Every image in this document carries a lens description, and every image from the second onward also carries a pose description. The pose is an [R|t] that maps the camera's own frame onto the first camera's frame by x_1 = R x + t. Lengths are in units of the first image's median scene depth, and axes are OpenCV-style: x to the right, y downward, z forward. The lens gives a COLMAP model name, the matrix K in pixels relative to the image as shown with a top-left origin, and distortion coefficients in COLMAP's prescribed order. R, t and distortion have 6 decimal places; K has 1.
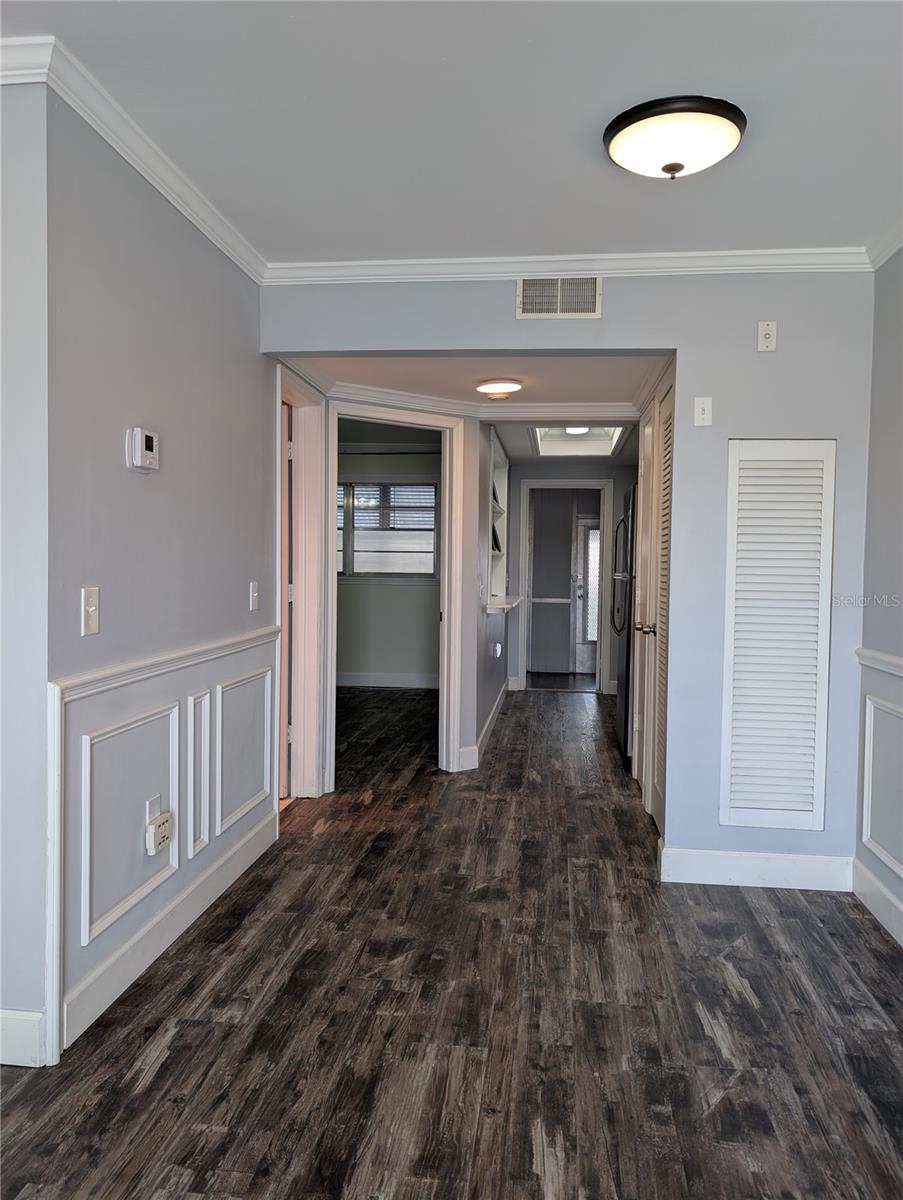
lens RADIAL K [[858.8, 0, 455.0], [0, 858.8, 587.5], [0, 0, 1]] dist [0.001863, -0.003351]
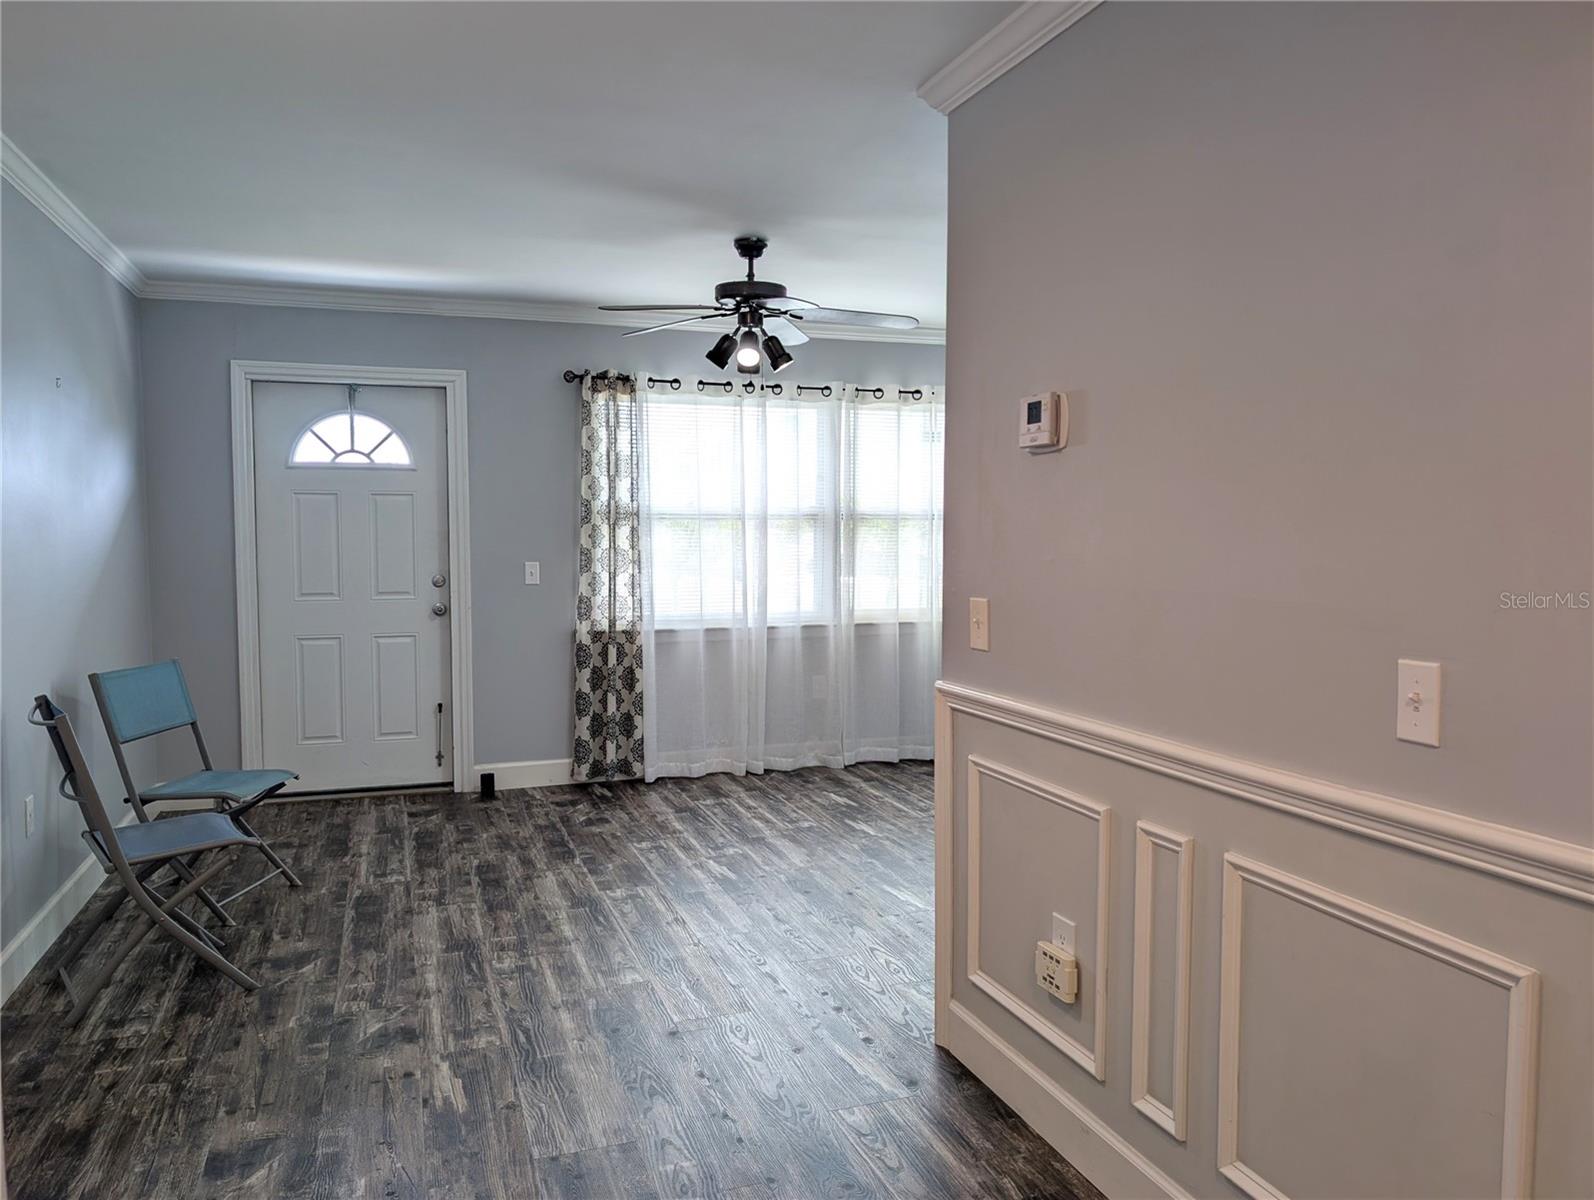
lens RADIAL K [[1159.1, 0, 796.4], [0, 1159.1, 598.7], [0, 0, 1]] dist [0.009668, -0.003677]
pose [[-0.897500, 0.013887, -0.440795, 0.177168], [-0.026622, 0.995975, 0.085582, -0.060333], [0.440209, 0.088545, -0.893519, 1.227059]]
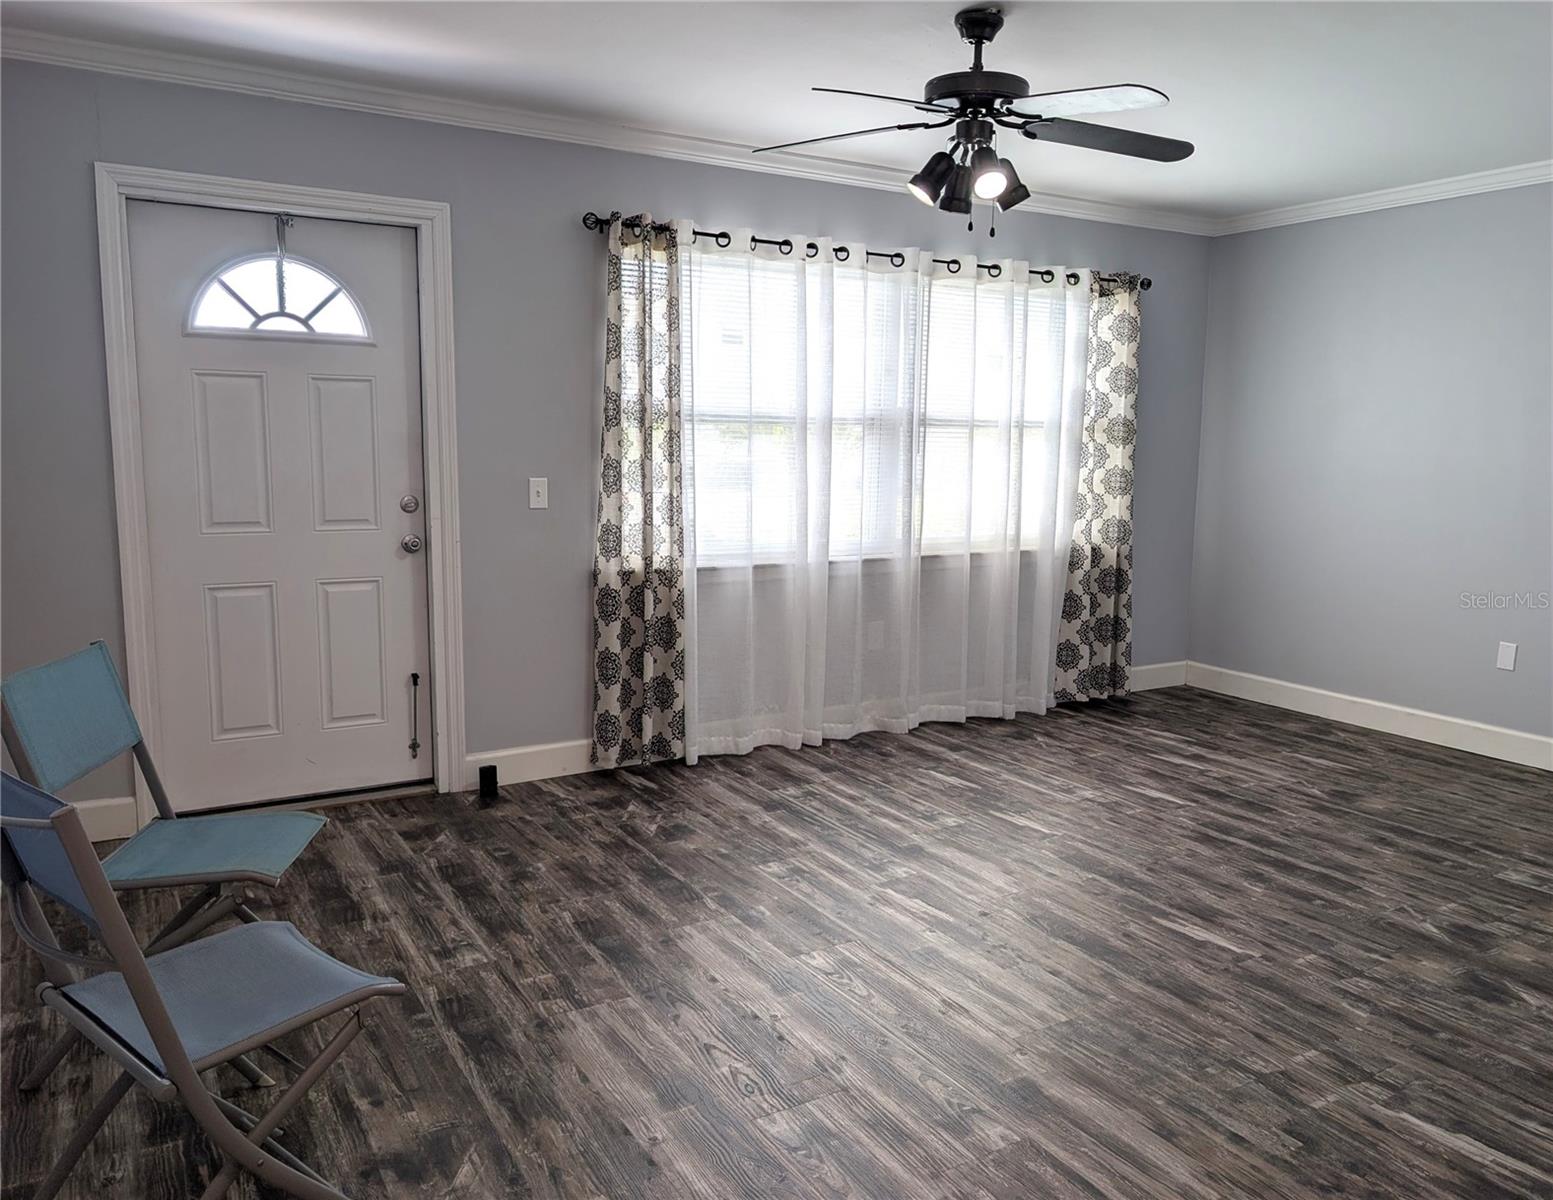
lens RADIAL K [[1163.1, 0, 798.1], [0, 1163.1, 602.8], [0, 0, 1]] dist [0.008592, -0.004323]
pose [[-0.783960, 0.063670, -0.617538, 0.326278], [-0.044076, 0.986508, 0.157666, -0.036633], [0.619245, 0.150822, -0.770576, 0.722619]]
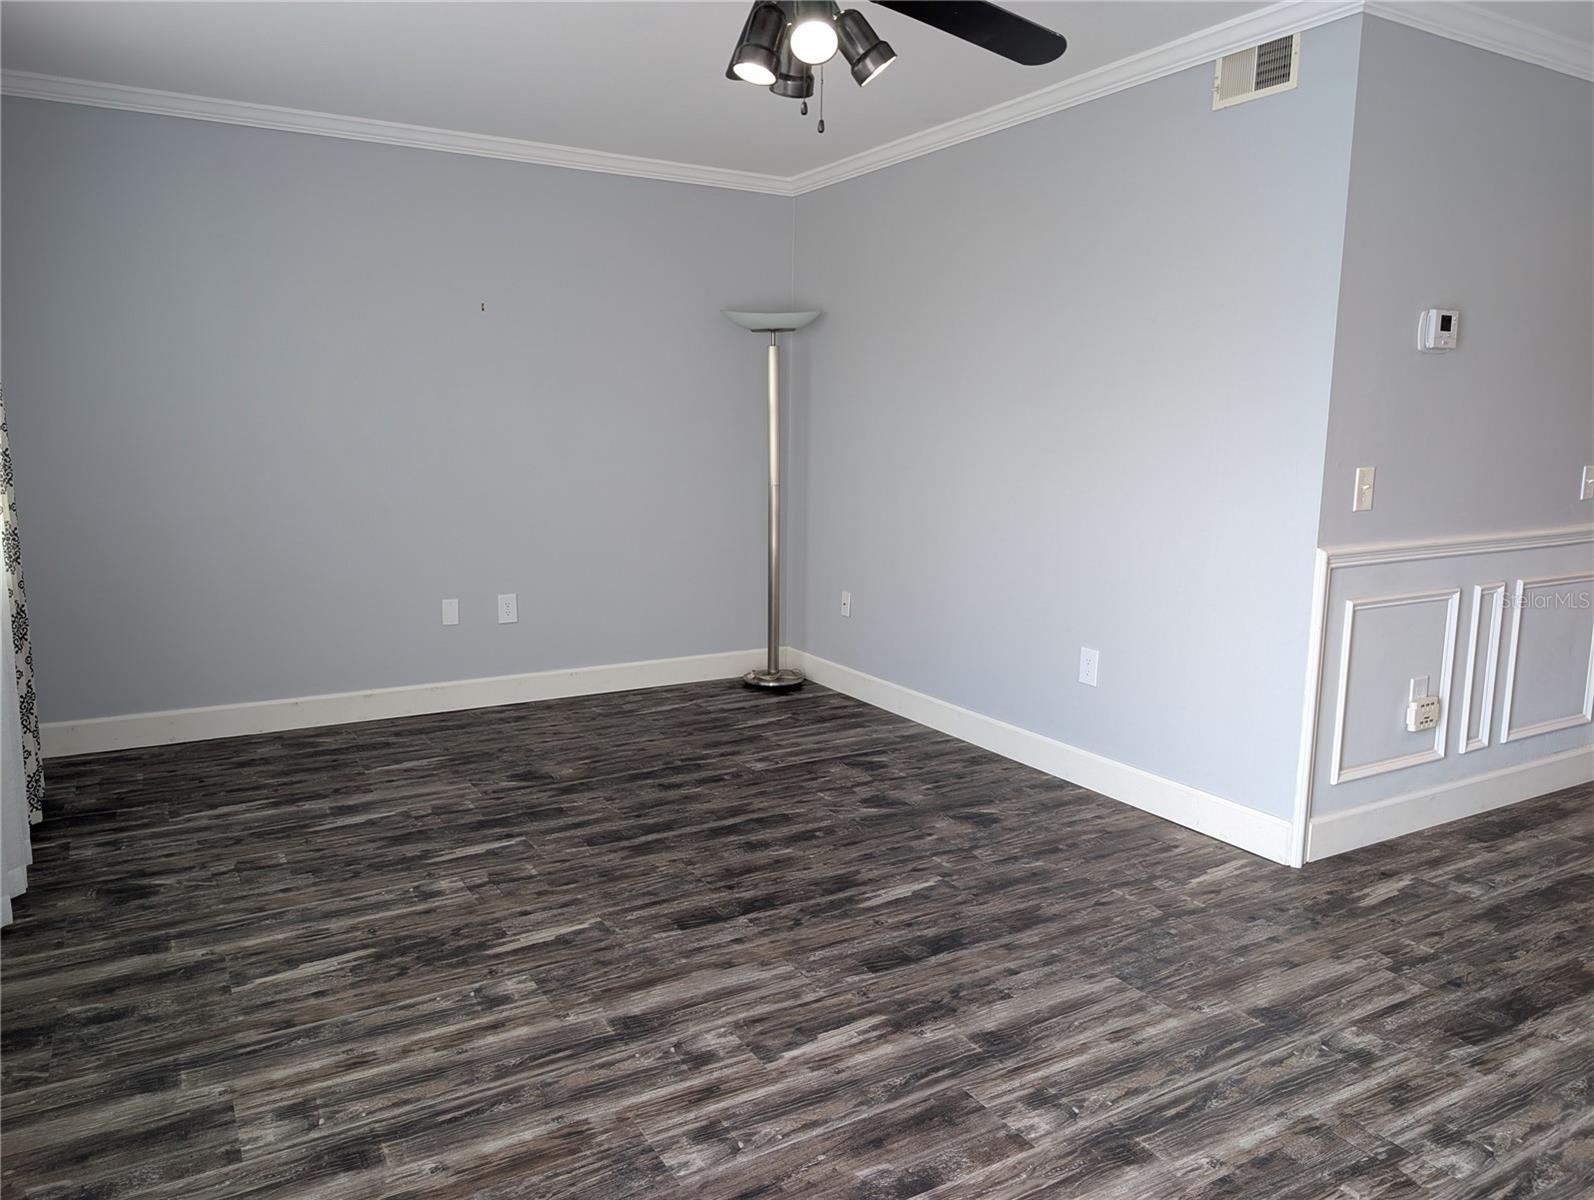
lens RADIAL K [[1140.1, 0, 798.6], [0, 1140.1, 597.8], [0, 0, 1]] dist [0.037905, -0.032129]
pose [[0.602472, 0.116527, -0.789588, 0.190932], [-0.025786, 0.991610, 0.126666, -0.001437], [0.797723, -0.055953, 0.600422, -0.281663]]
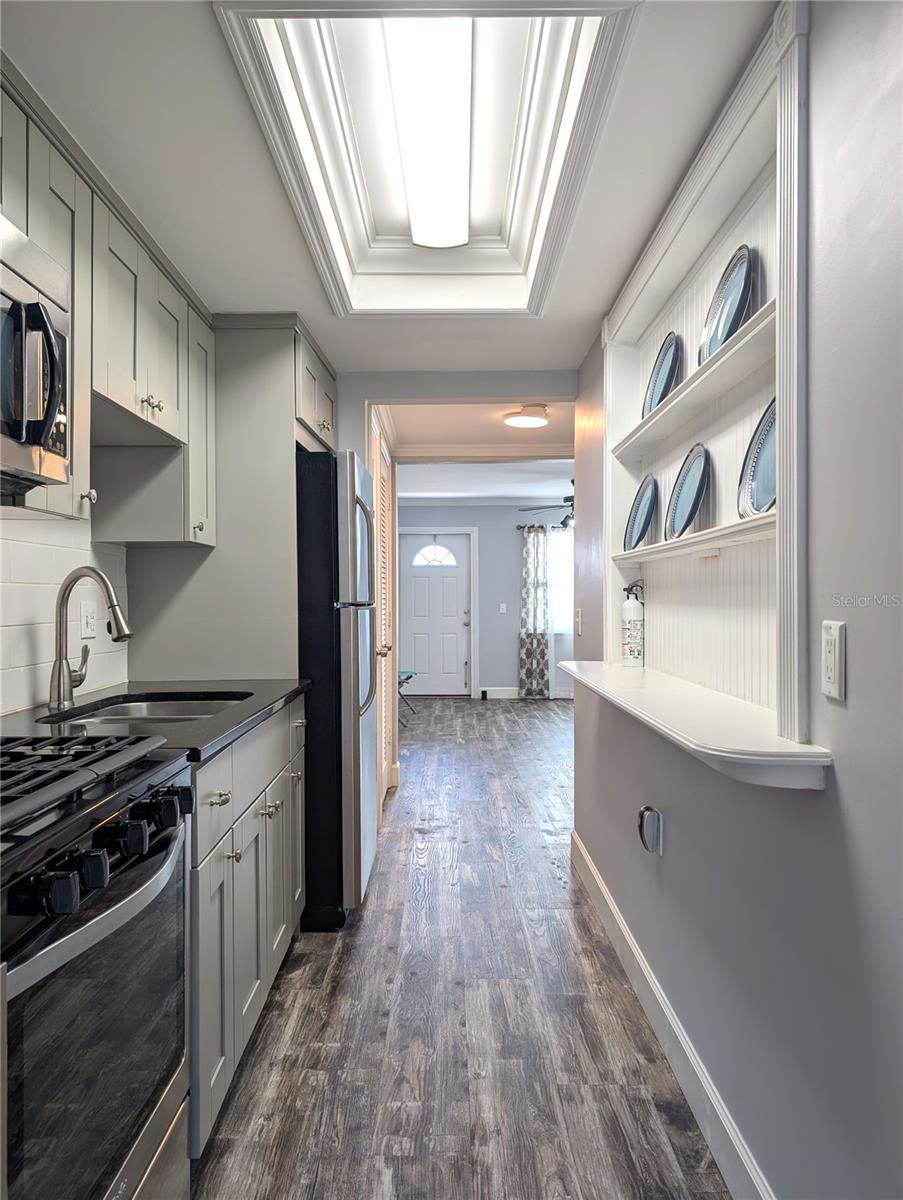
lens RADIAL K [[864.8, 0, 448.7], [0, 864.8, 600.6], [0, 0, 1]] dist [0.007846, -0.017485]
pose [[-0.992523, -0.008771, -0.121739, 0.324342], [-0.012298, 0.999525, 0.028246, -0.054031], [0.121433, 0.029532, -0.992160, 2.446153]]
